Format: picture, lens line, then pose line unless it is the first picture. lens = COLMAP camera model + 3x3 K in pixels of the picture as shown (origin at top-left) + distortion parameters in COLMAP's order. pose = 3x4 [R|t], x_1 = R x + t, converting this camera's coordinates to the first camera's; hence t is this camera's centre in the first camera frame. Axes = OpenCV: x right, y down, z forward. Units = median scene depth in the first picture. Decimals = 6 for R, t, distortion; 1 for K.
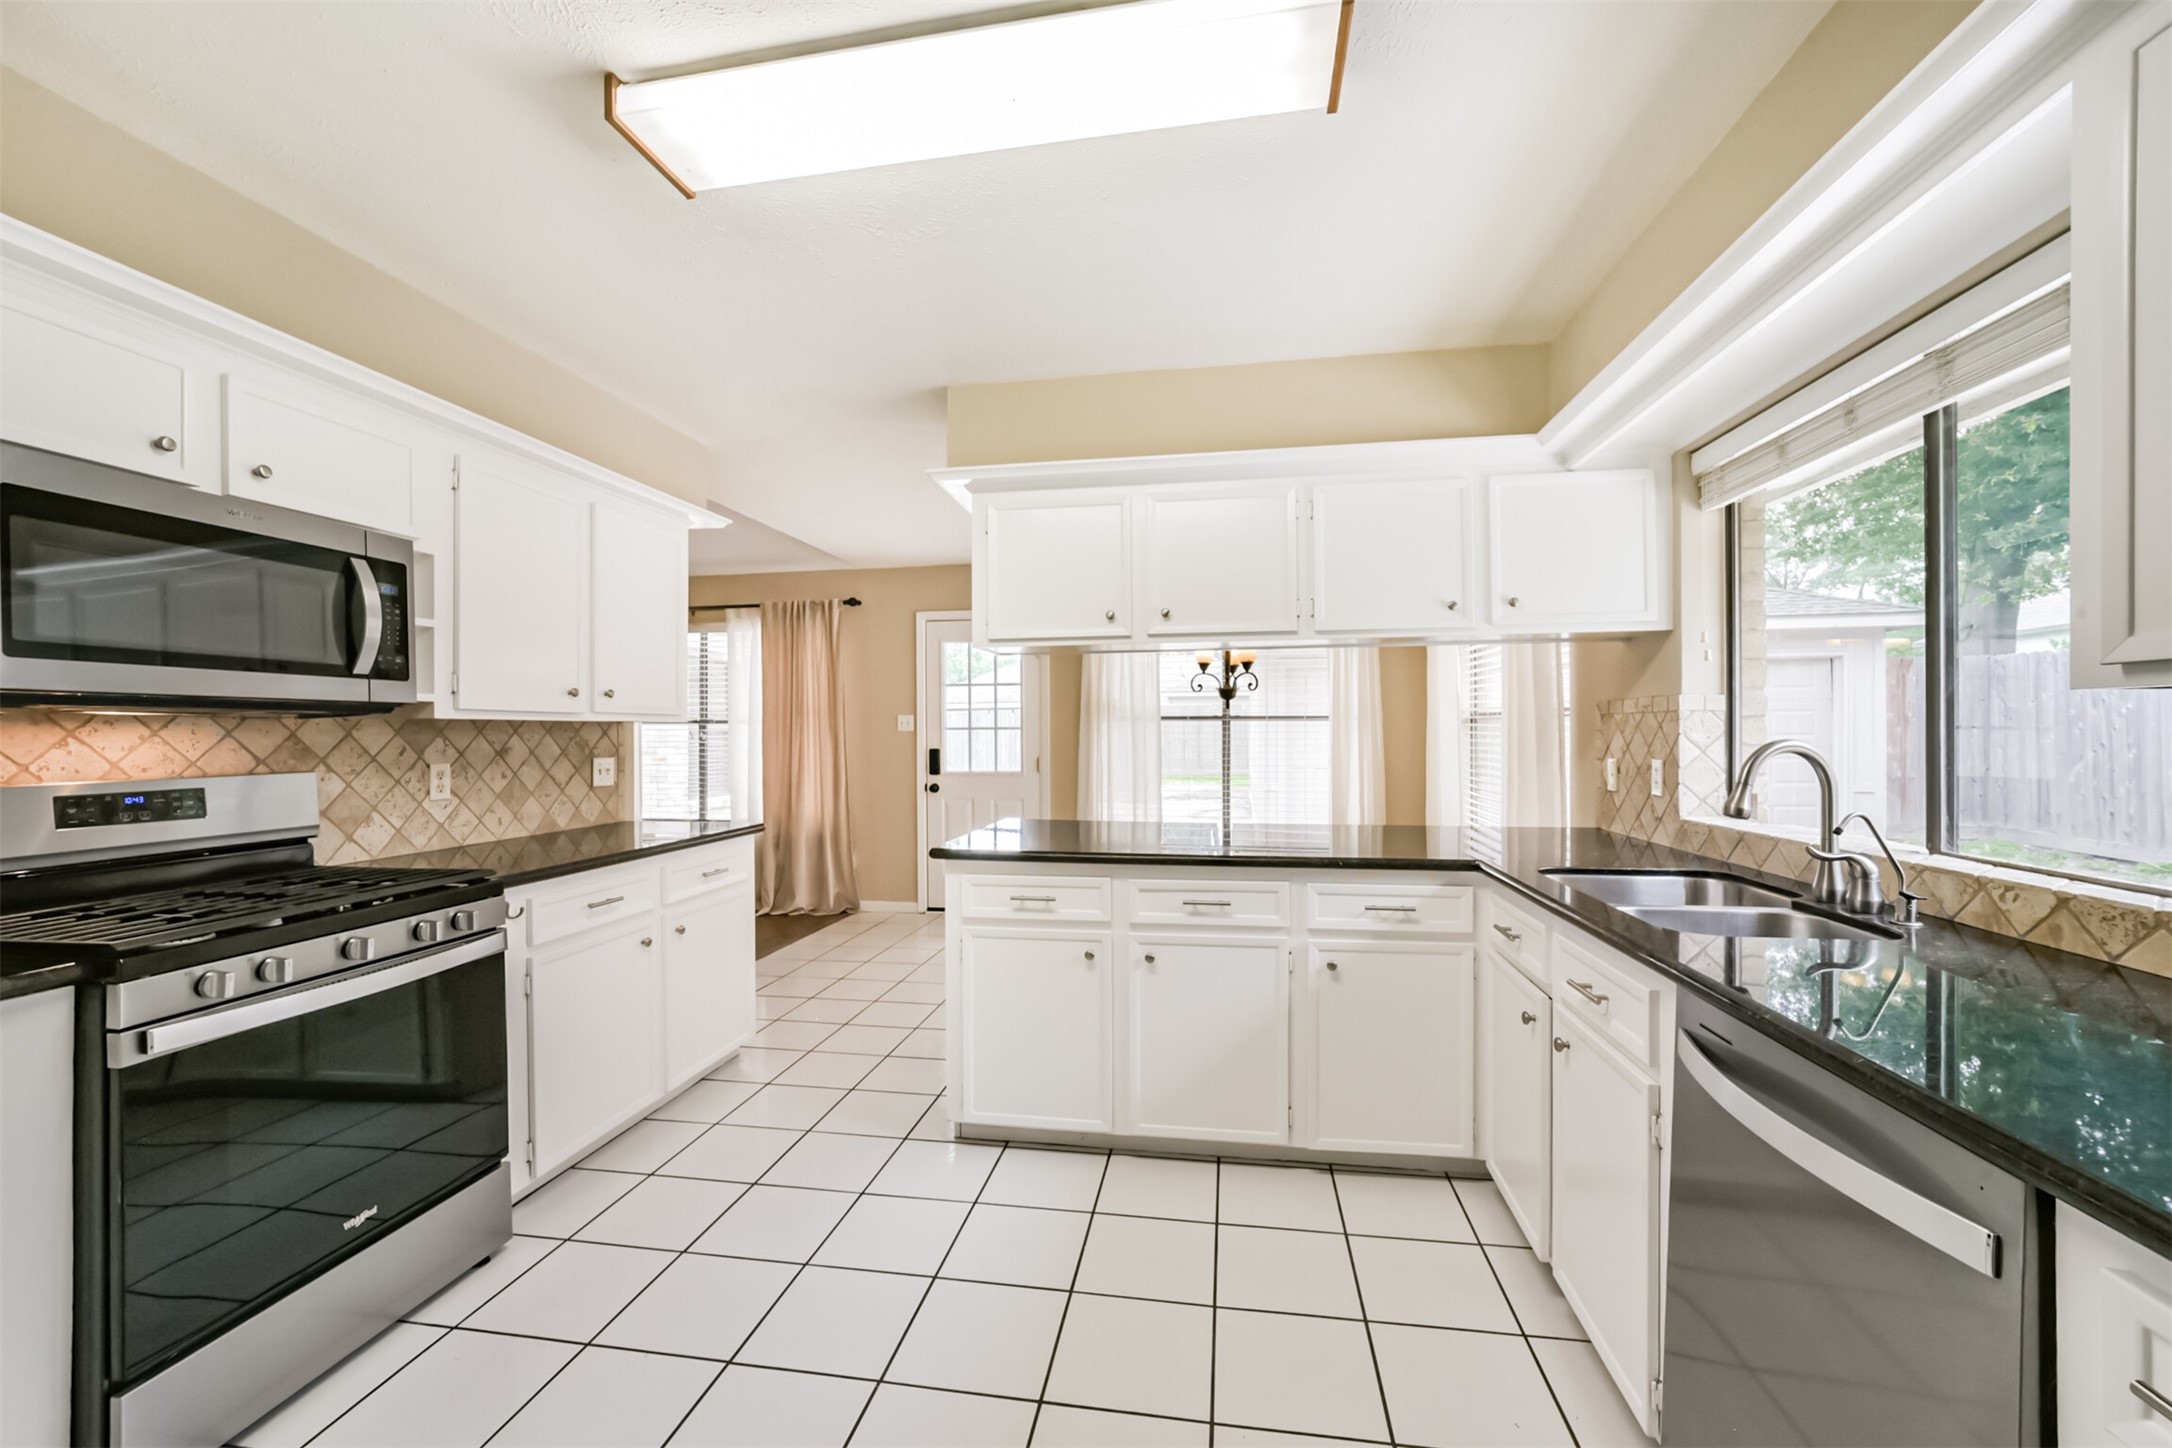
lens RADIAL K [[857.7, 0, 1091.4], [0, 857.7, 739.3], [0, 0, 1]] dist [-0.025464, 0.009564]
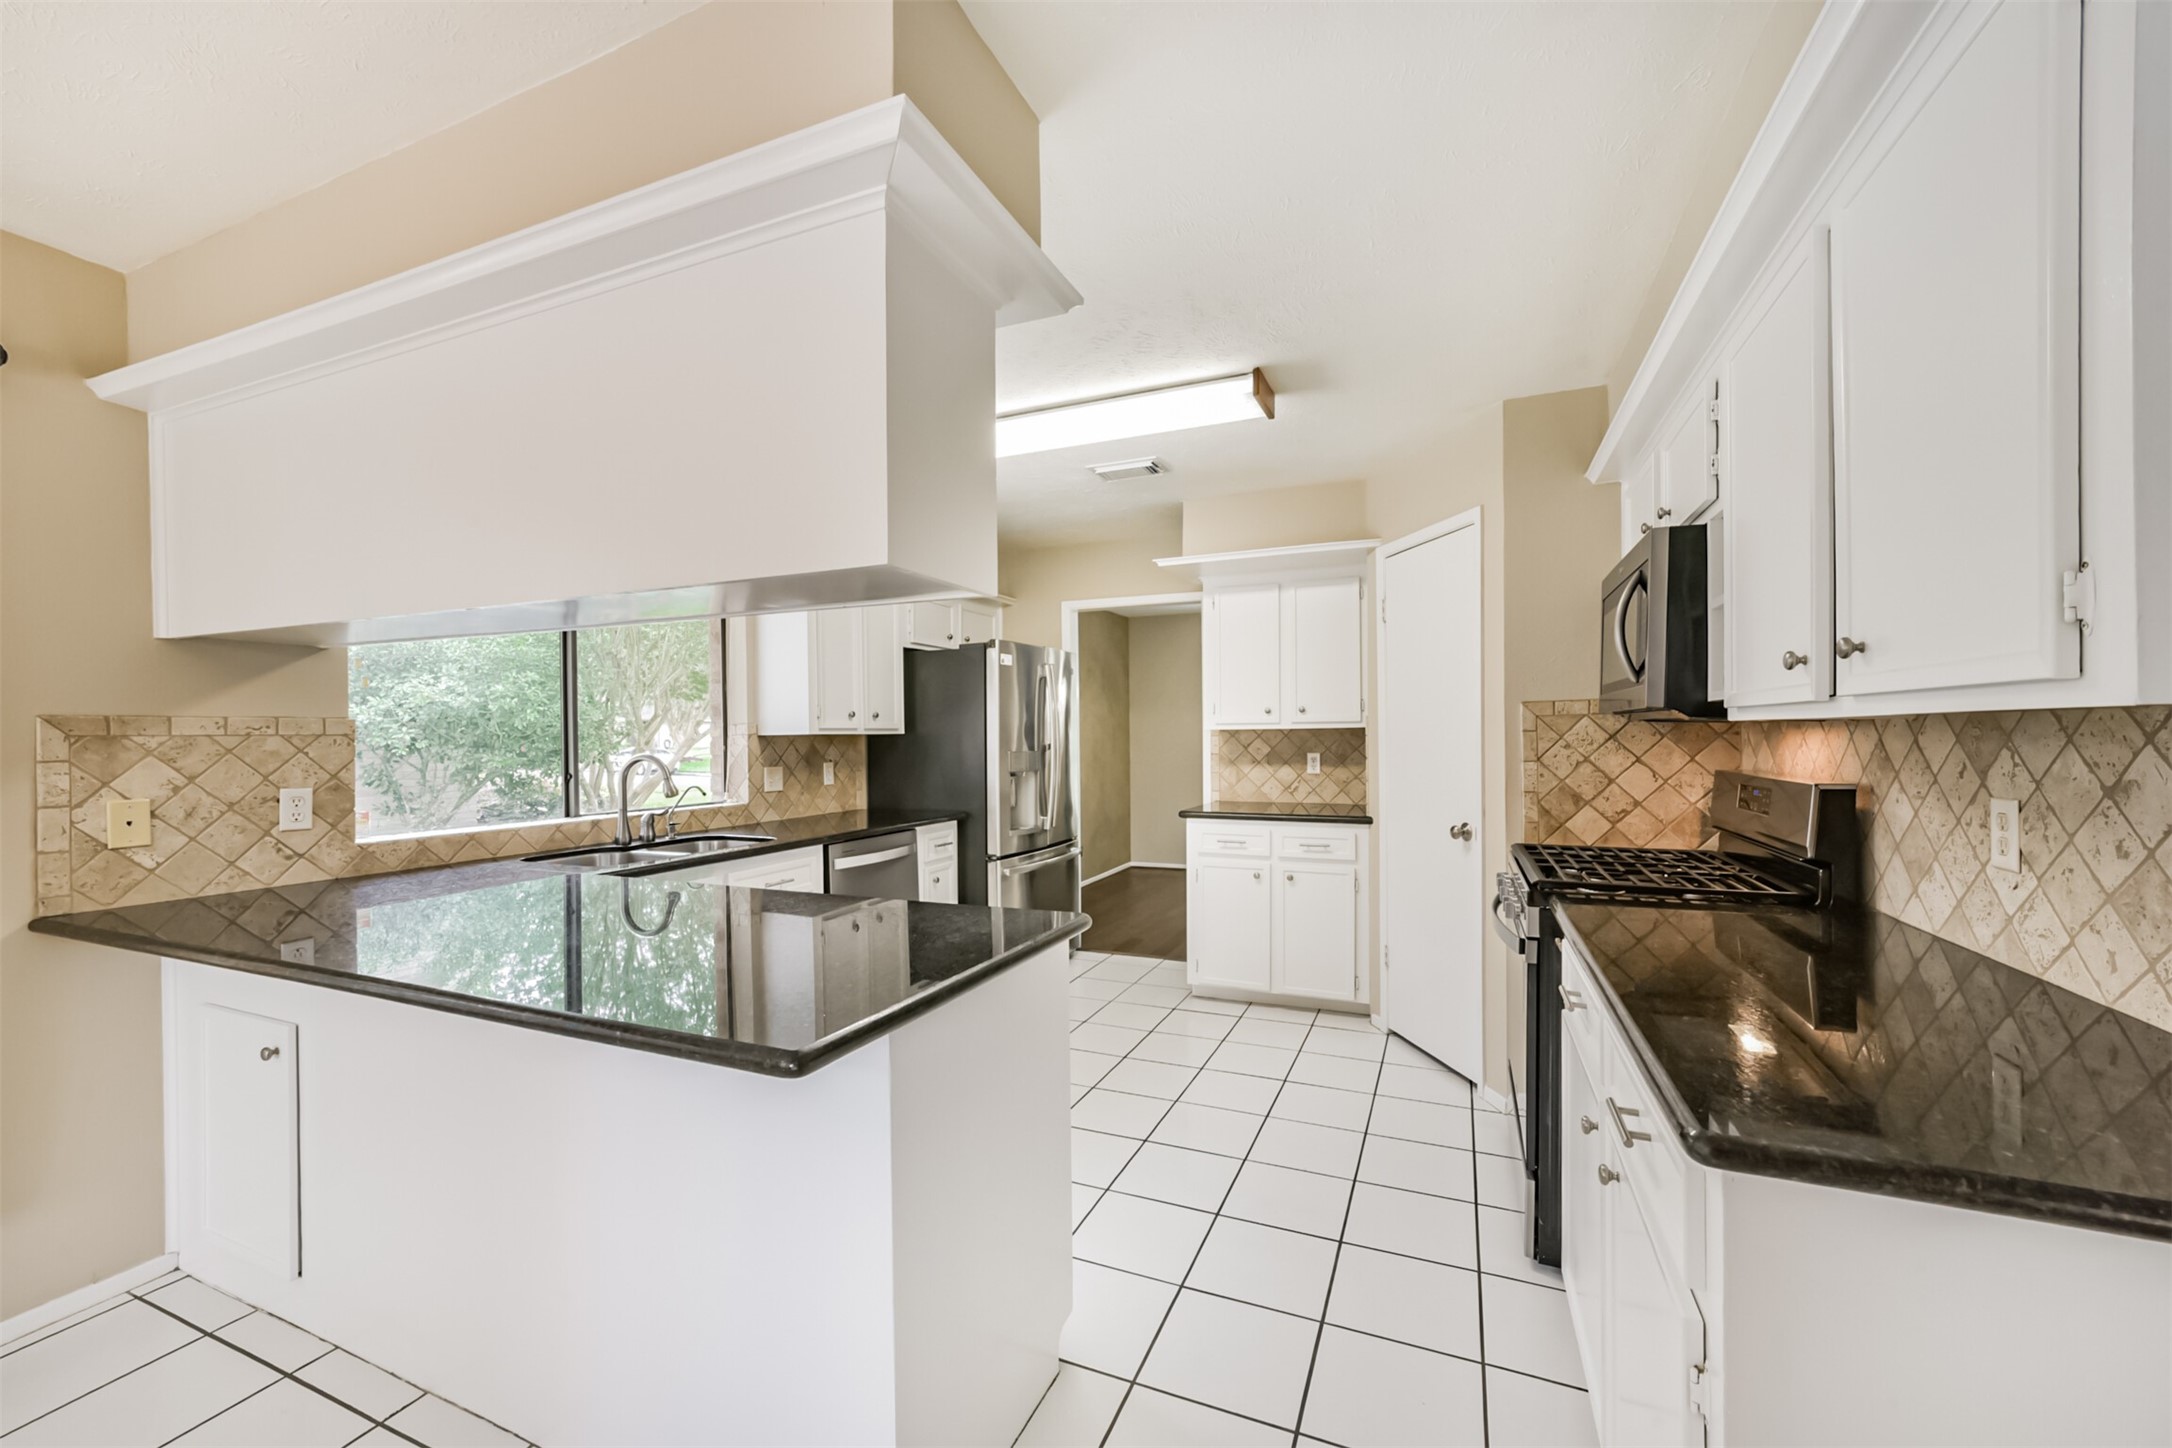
lens RADIAL K [[847.7, 0, 1090.0], [0, 847.7, 735.4], [0, 0, 1]] dist [-0.021826, 0.010222]
pose [[-0.967847, 0.014456, 0.251122, -0.363646], [0.017086, 0.999820, 0.008296, -0.025073], [-0.250957, 0.012319, -0.967920, 1.671459]]
